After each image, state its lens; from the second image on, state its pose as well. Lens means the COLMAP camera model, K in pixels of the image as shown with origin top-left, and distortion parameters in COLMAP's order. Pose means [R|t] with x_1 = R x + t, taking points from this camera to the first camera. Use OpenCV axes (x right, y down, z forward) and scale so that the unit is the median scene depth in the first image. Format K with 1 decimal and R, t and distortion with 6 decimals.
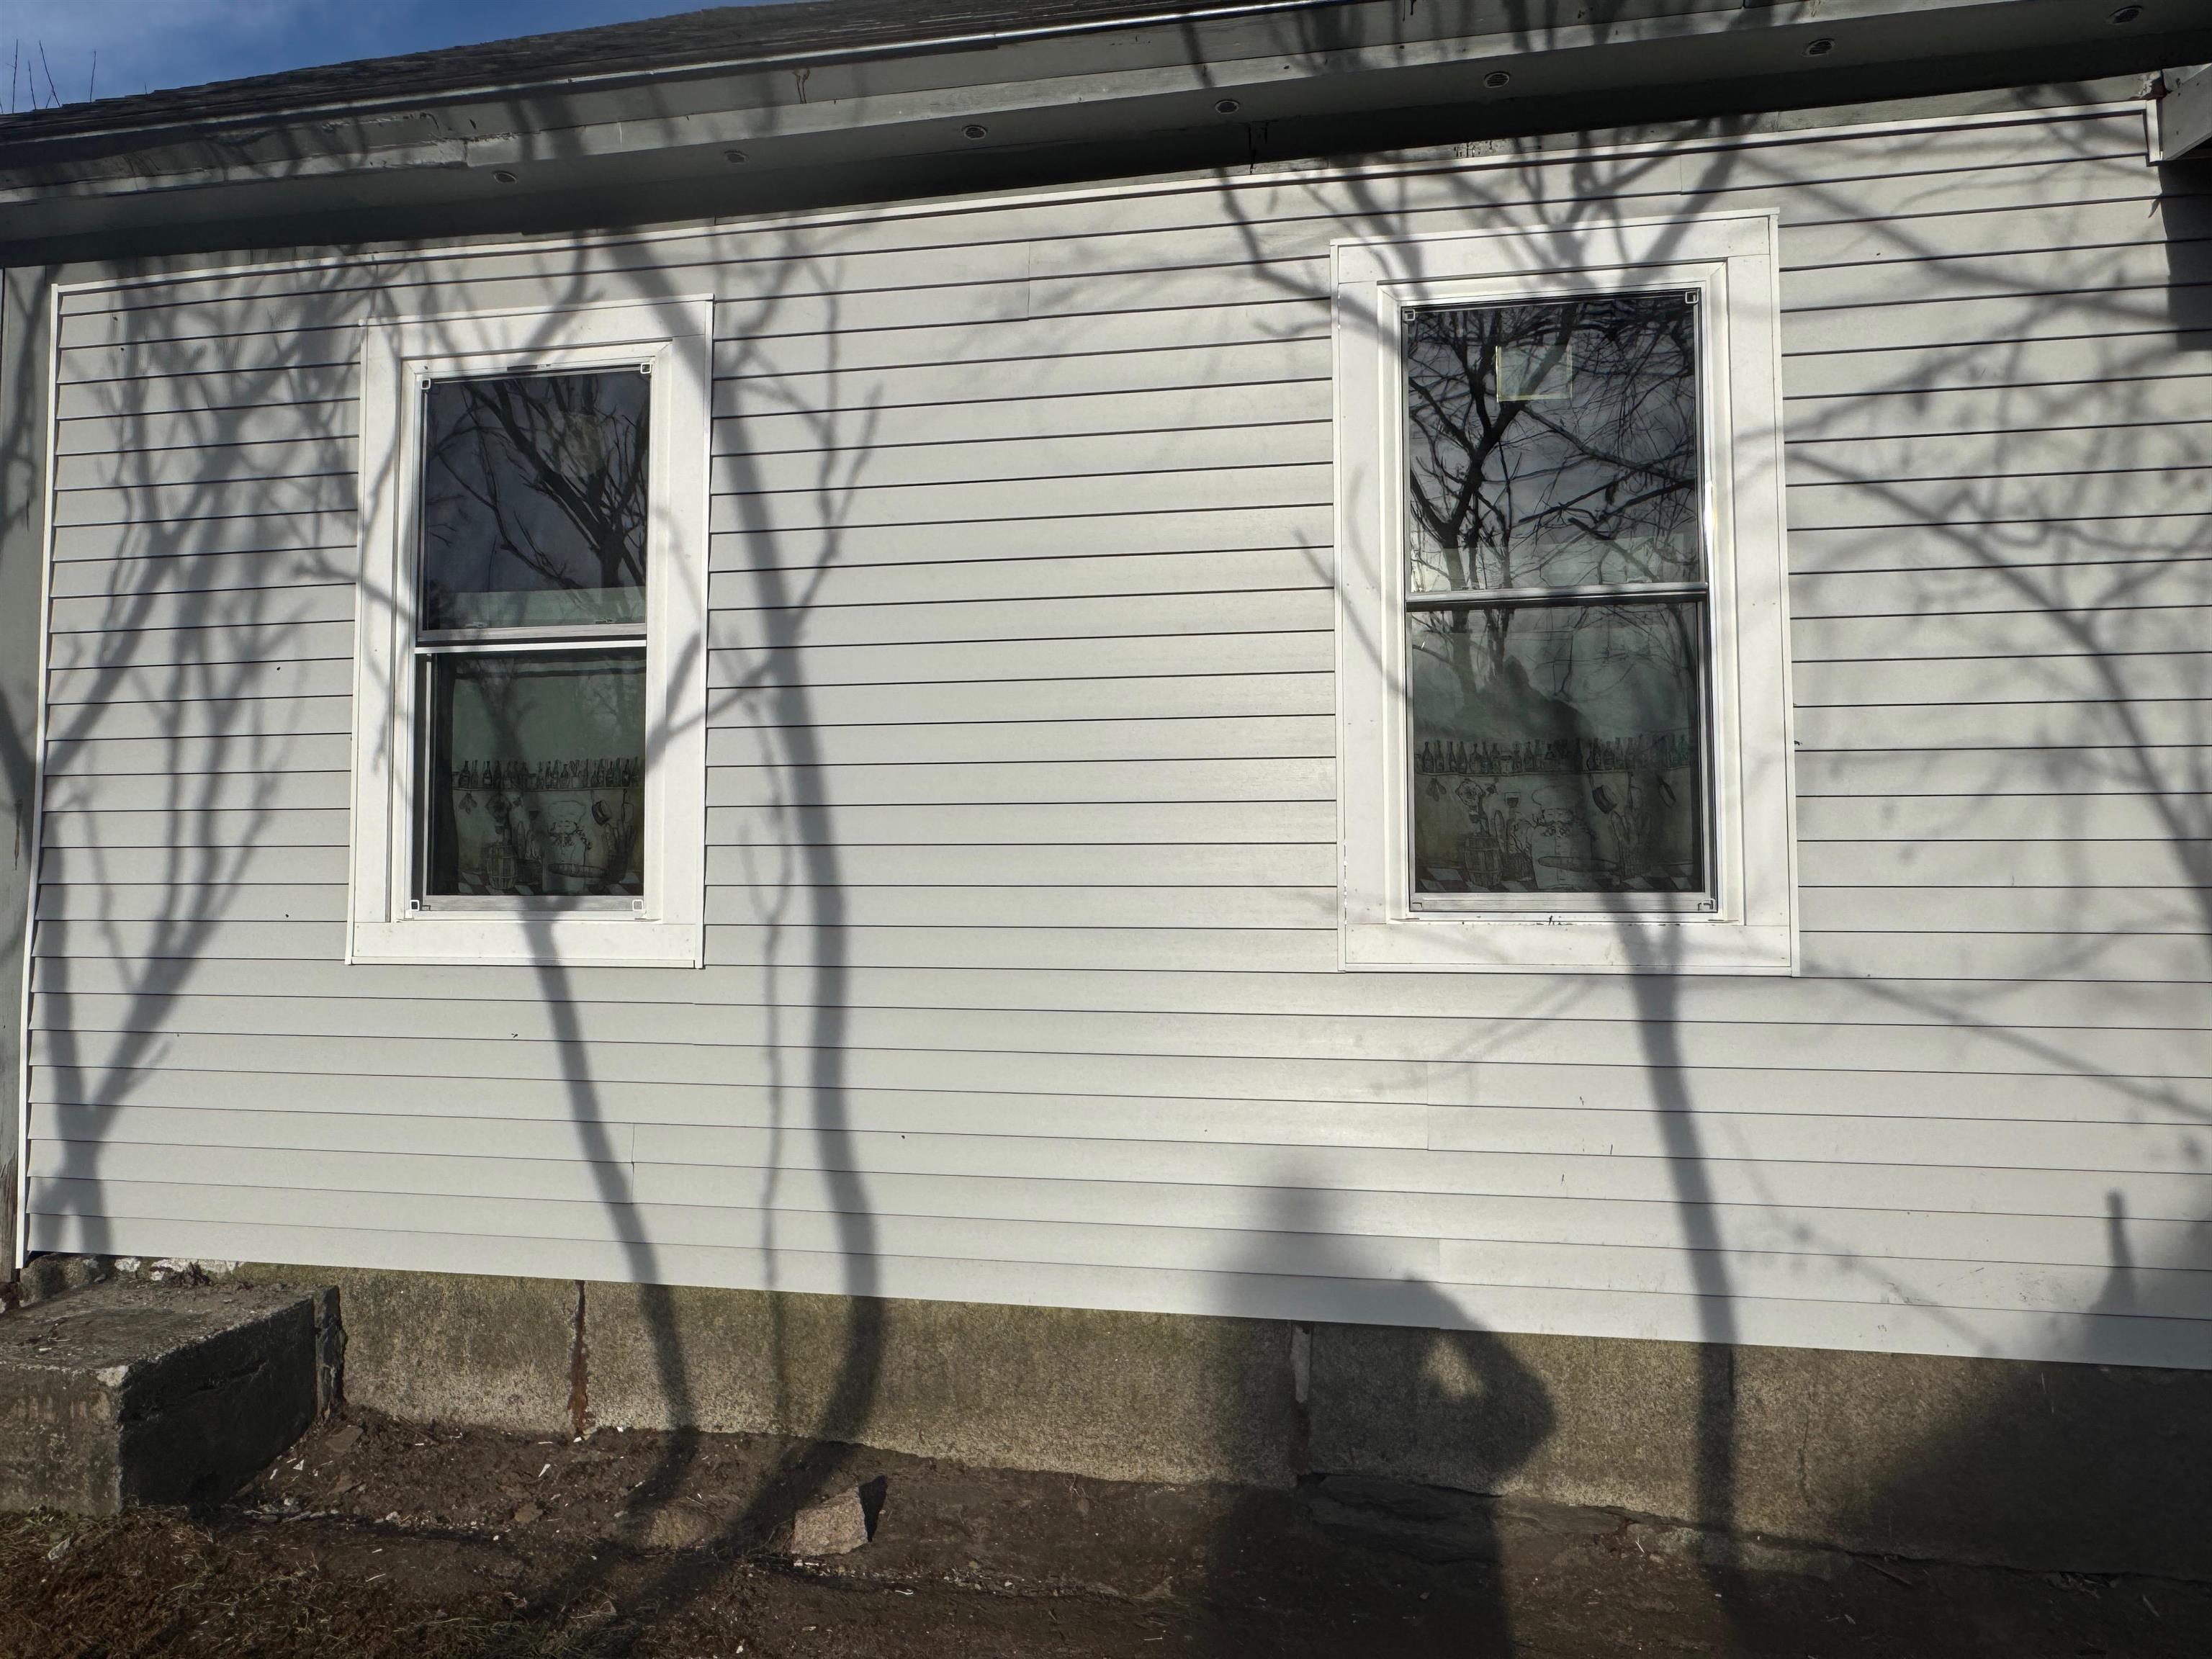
lens RADIAL K [[1431.3, 0, 1107.6], [0, 1431.3, 824.5], [0, 0, 1]] dist [-0.004262, -0.007485]
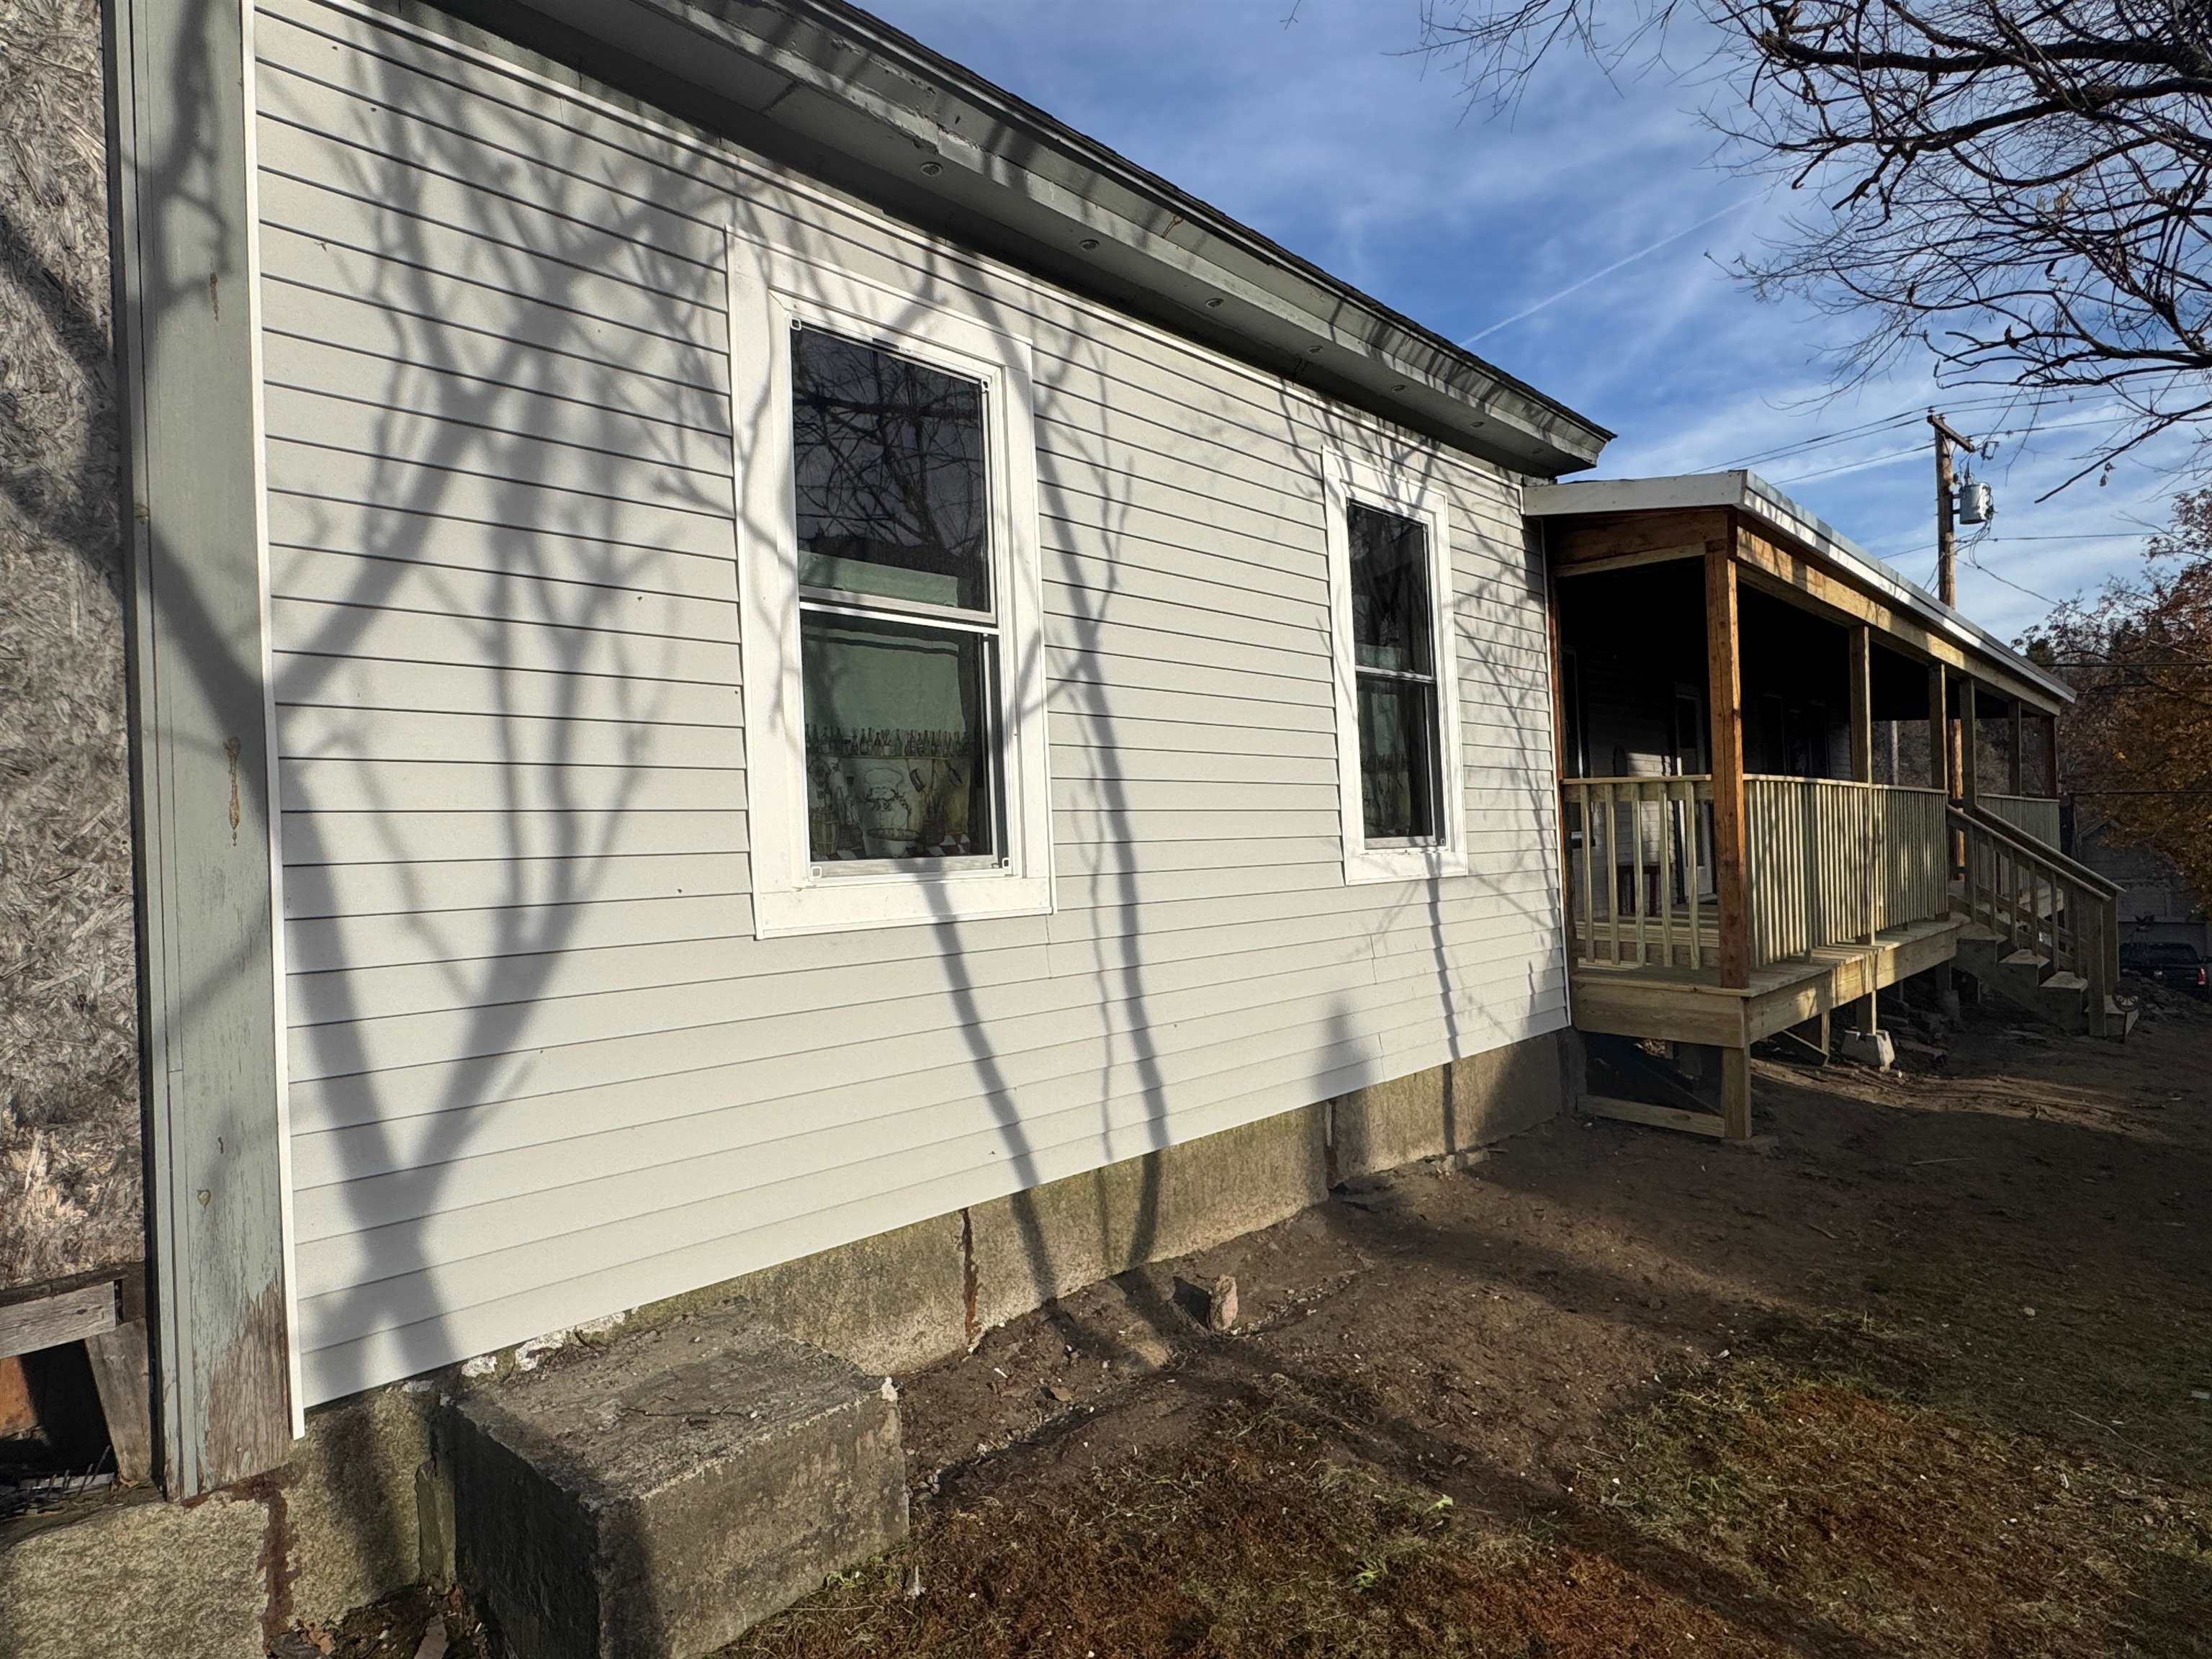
lens RADIAL K [[1212.0, 0, 1104.4], [0, 1212.0, 833.2], [0, 0, 1]] dist [-0.015305, 0.002169]
pose [[0.562250, -0.009835, 0.826909, -1.058290], [-0.002132, 0.999909, 0.013342, 0.019489], [-0.826965, -0.009265, 0.562177, 0.386586]]
